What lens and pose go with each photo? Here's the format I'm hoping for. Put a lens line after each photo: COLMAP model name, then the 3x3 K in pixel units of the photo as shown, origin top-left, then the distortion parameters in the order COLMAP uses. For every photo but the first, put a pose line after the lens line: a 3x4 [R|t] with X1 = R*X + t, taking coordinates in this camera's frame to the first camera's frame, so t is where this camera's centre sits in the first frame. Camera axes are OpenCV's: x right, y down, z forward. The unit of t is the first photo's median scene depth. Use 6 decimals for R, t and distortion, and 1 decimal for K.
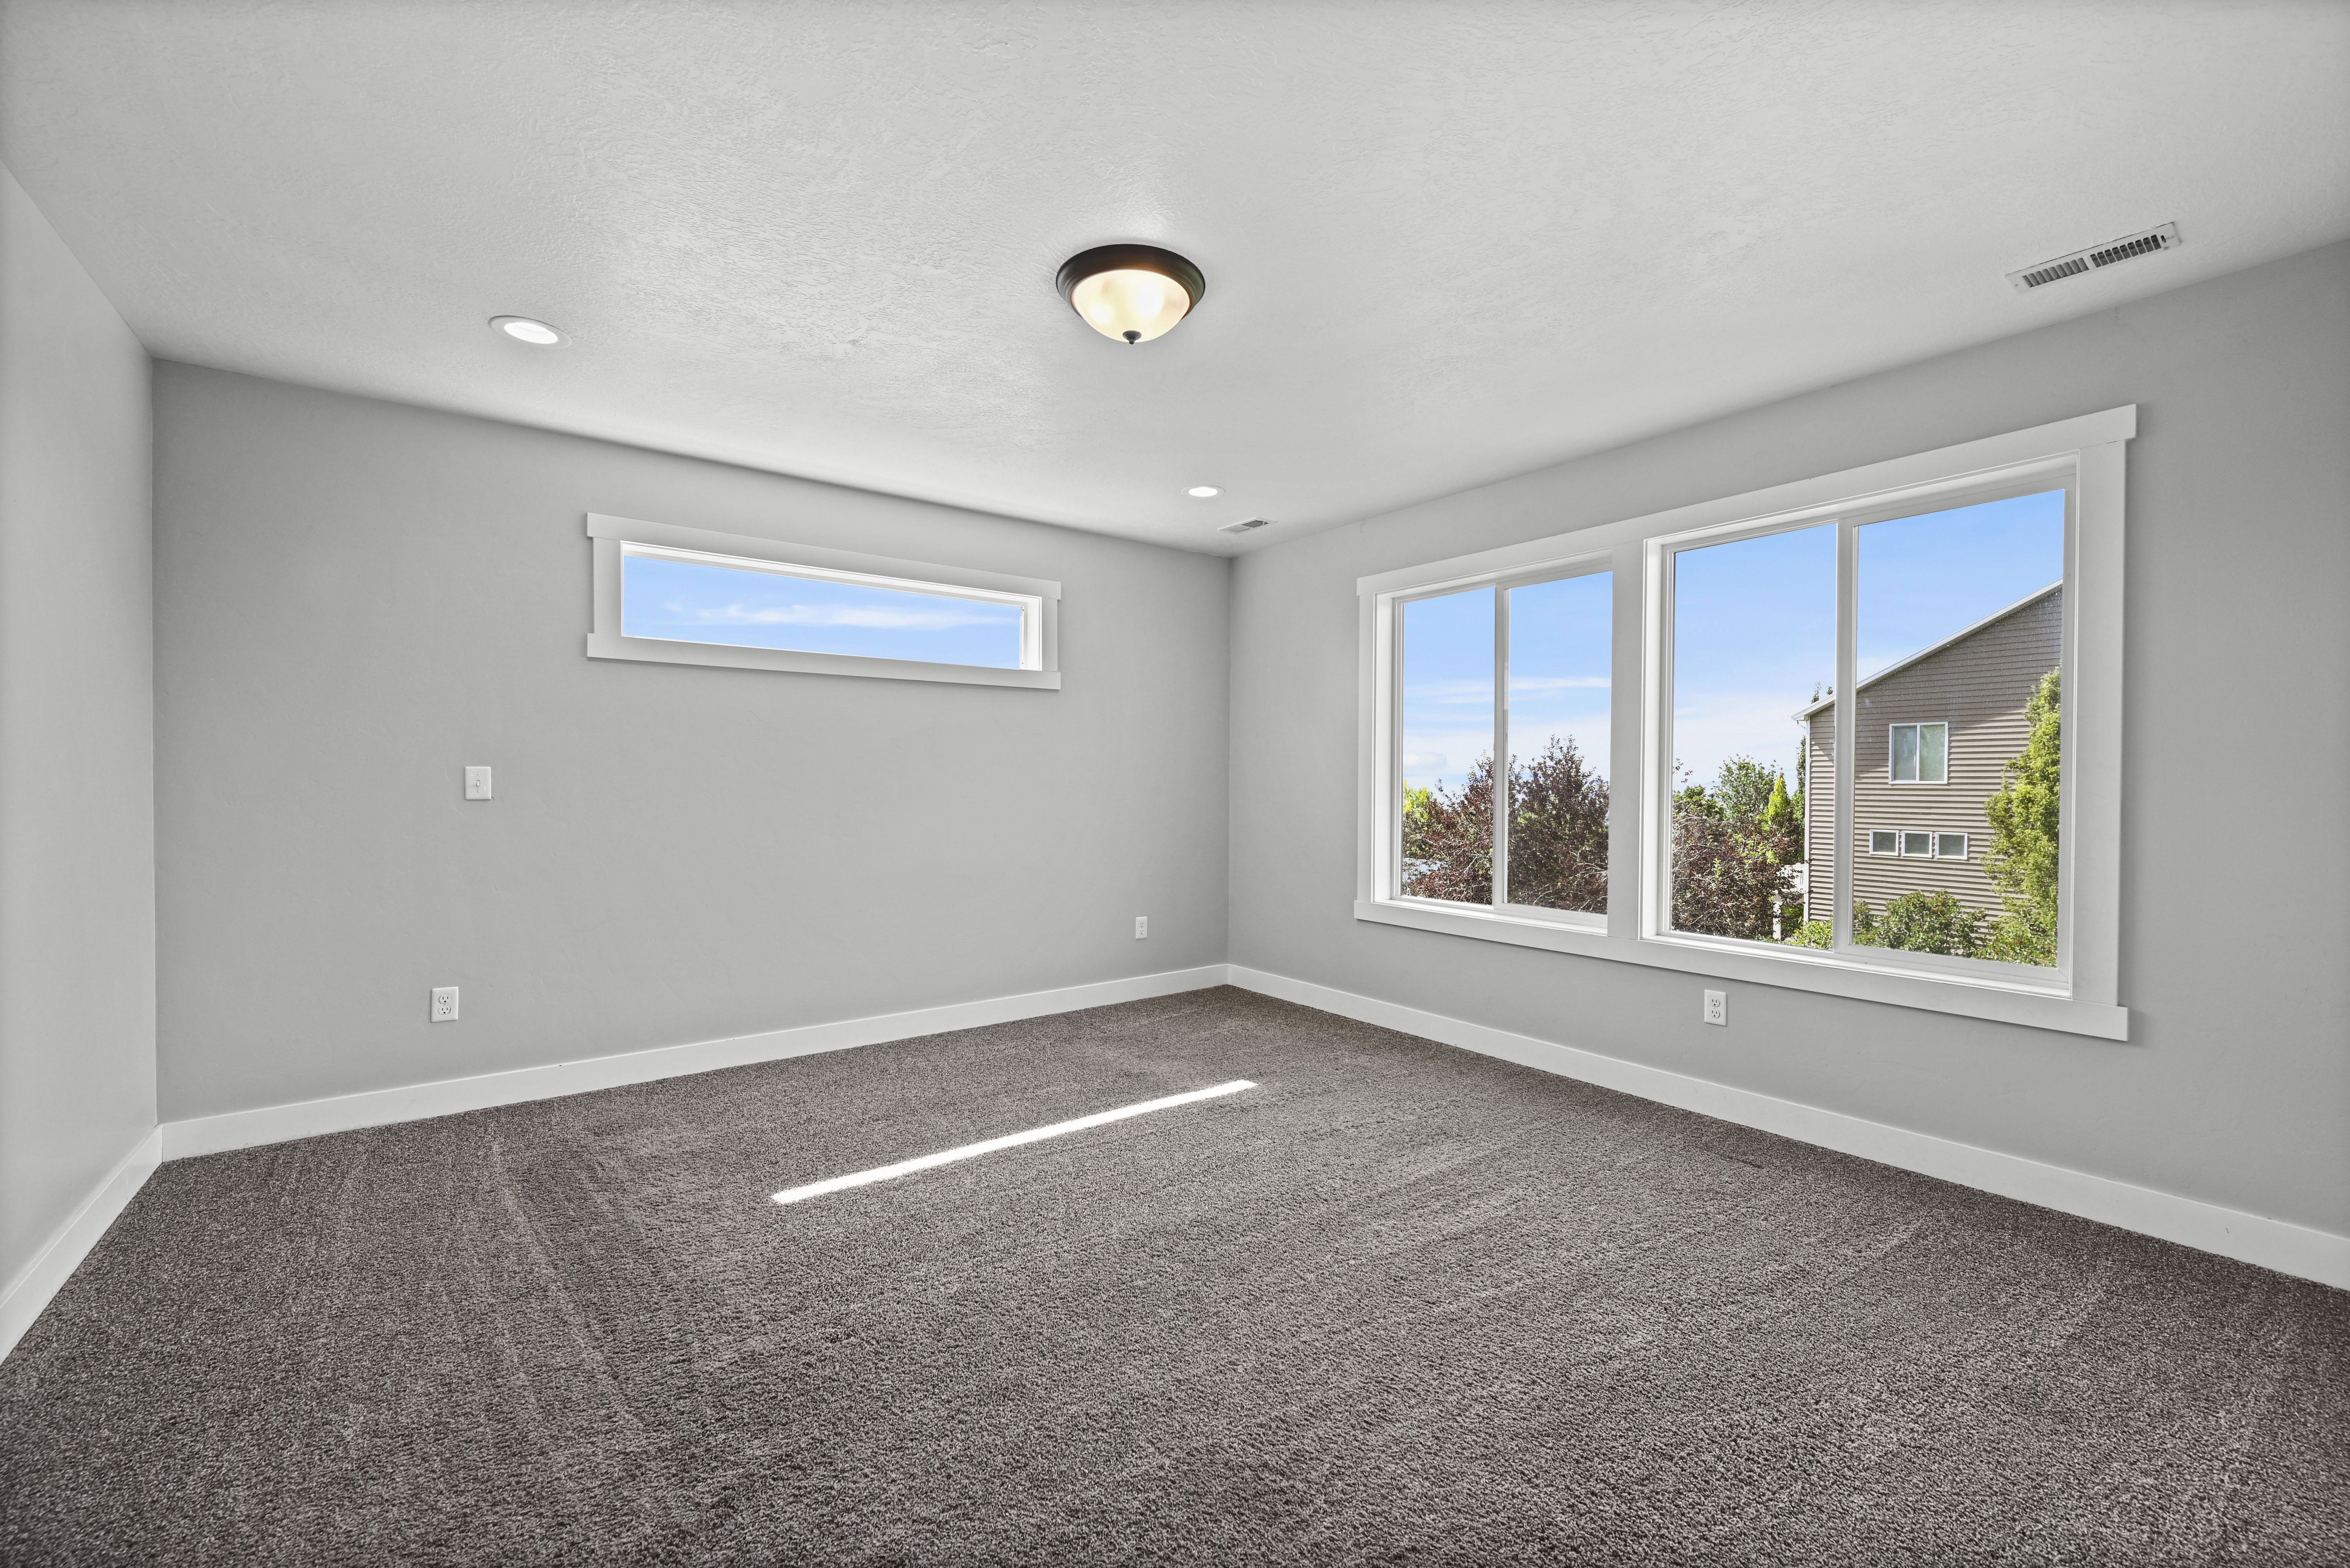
lens RADIAL K [[956.8, 0, 1173.3], [0, 956.8, 787.8], [0, 0, 1]] dist [-0.003577, -0.001526]
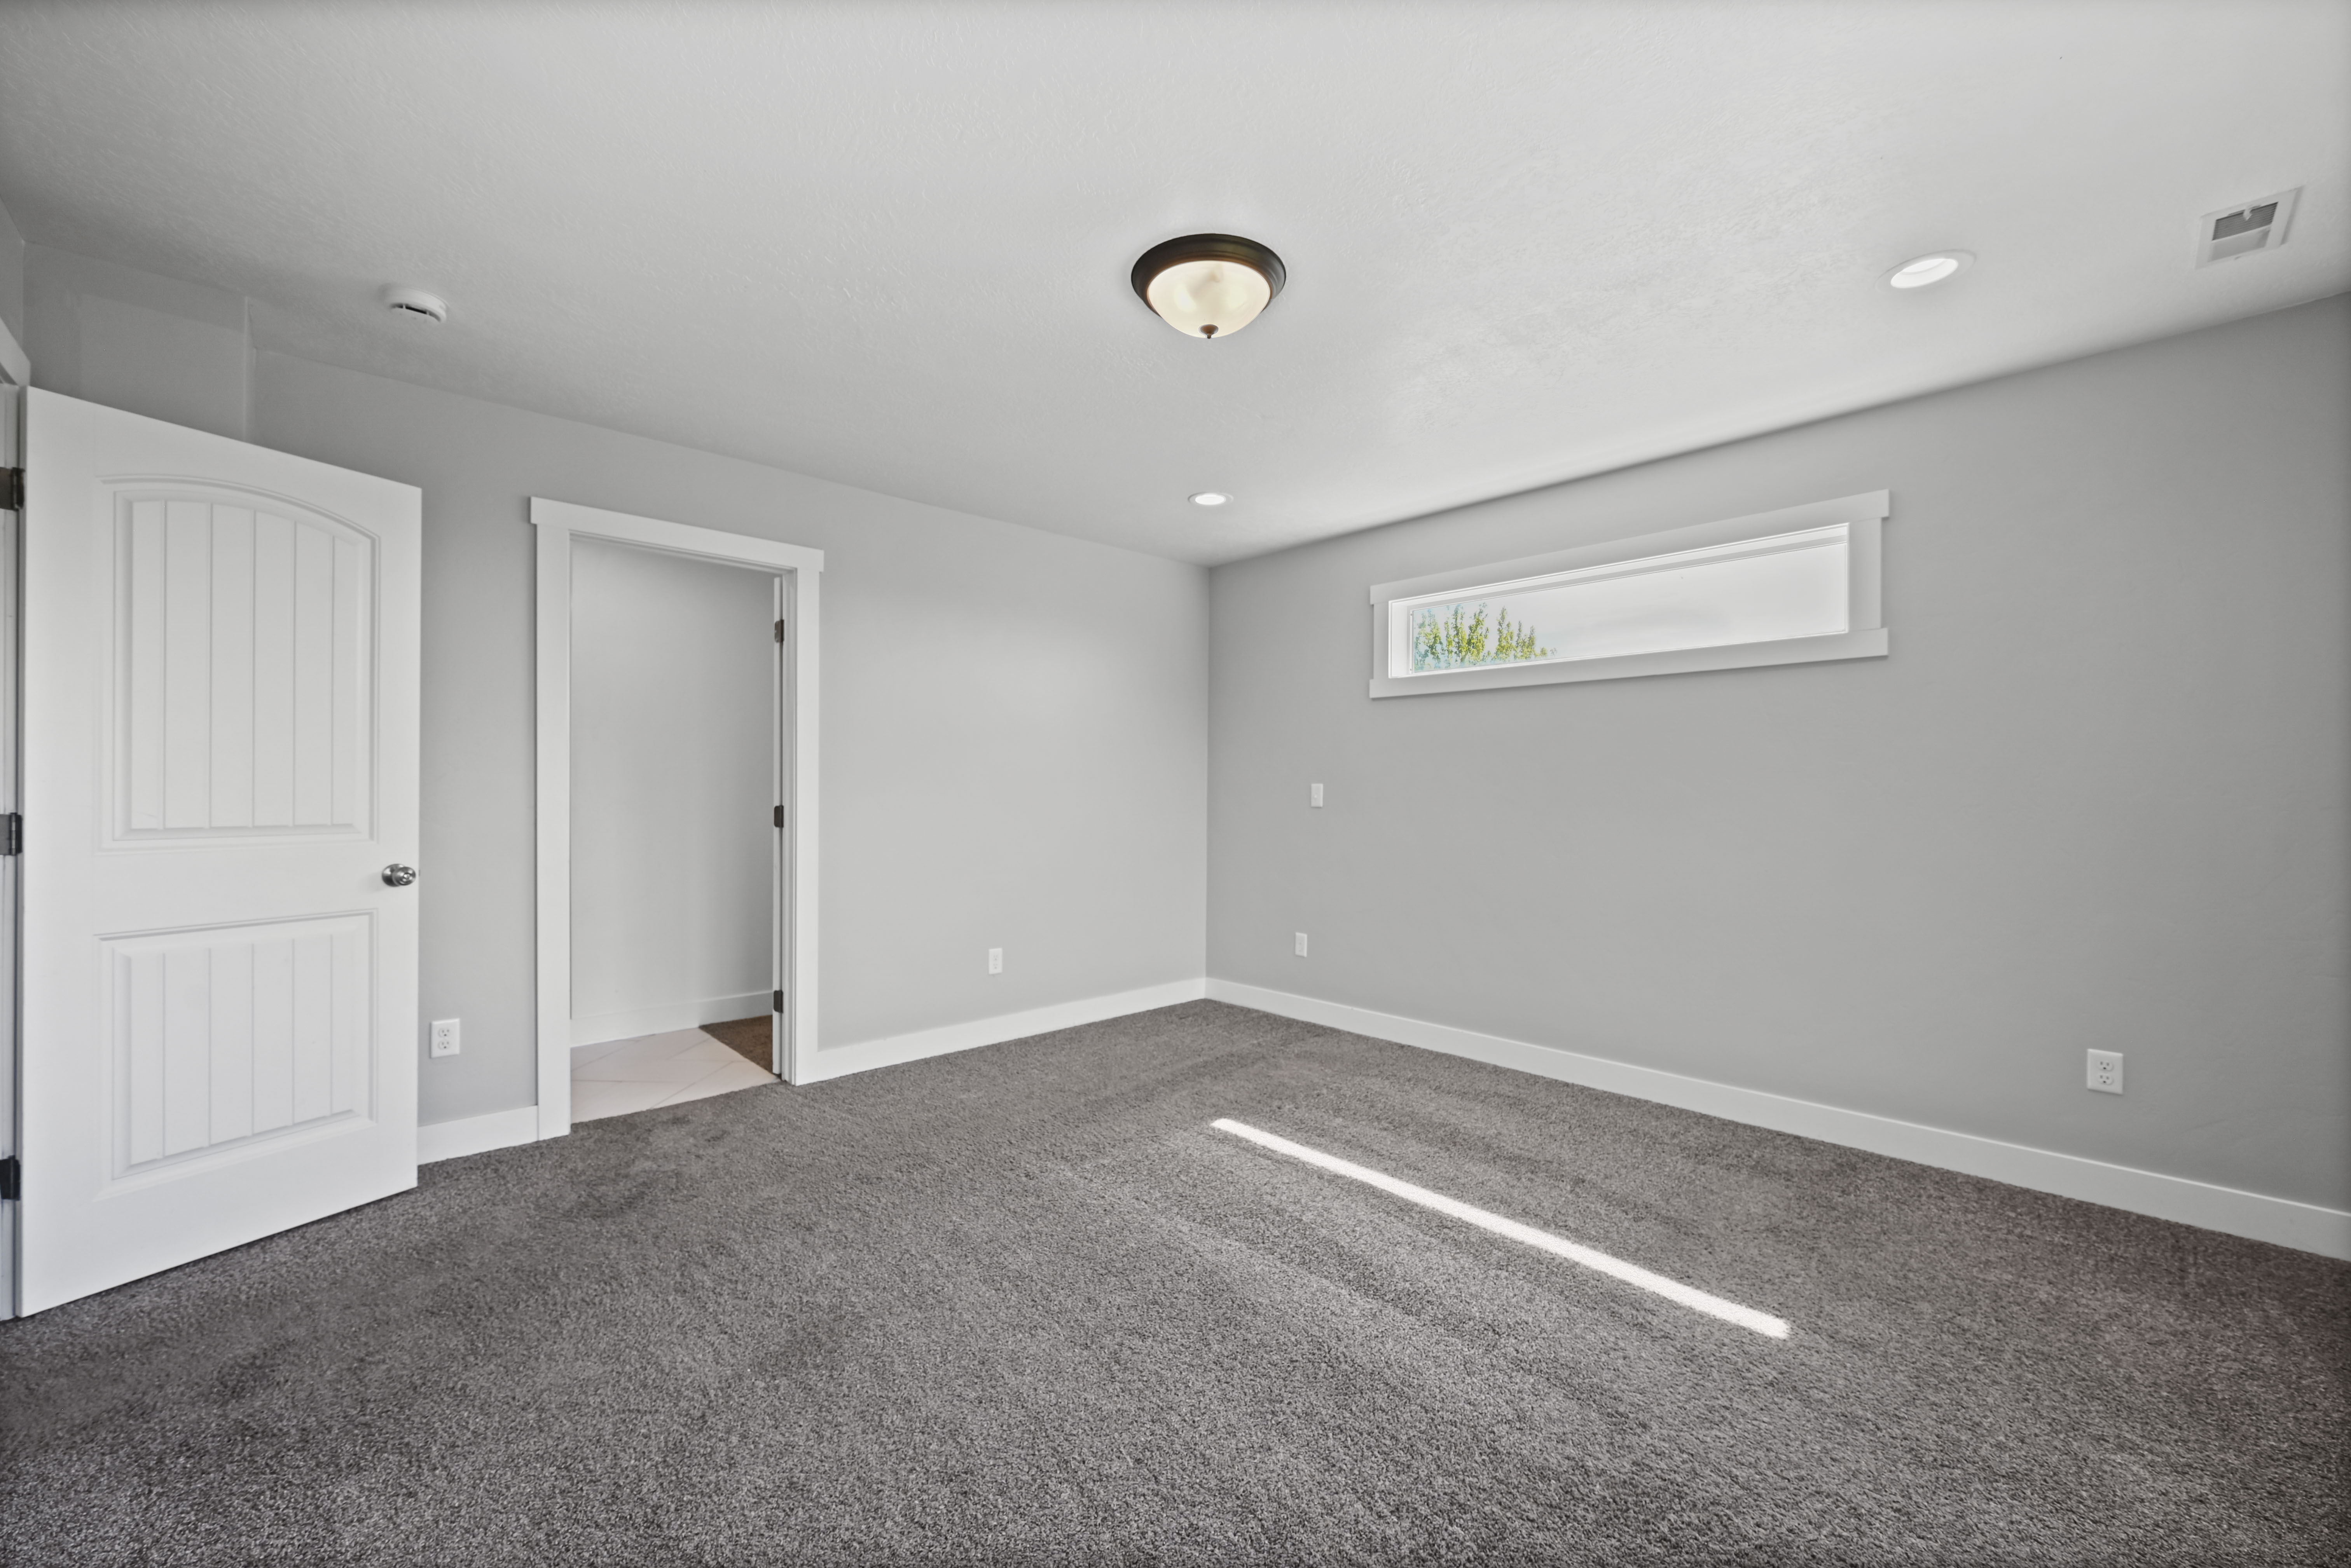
lens RADIAL K [[957.1, 0, 1184.4], [0, 957.1, 793.0], [0, 0, 1]] dist [-0.003577, -0.001526]
pose [[0.088174, -0.000576, -0.996105, 0.612275], [-0.009195, 0.999957, -0.001393, -0.004562], [0.996063, 0.009282, 0.088165, 0.597522]]
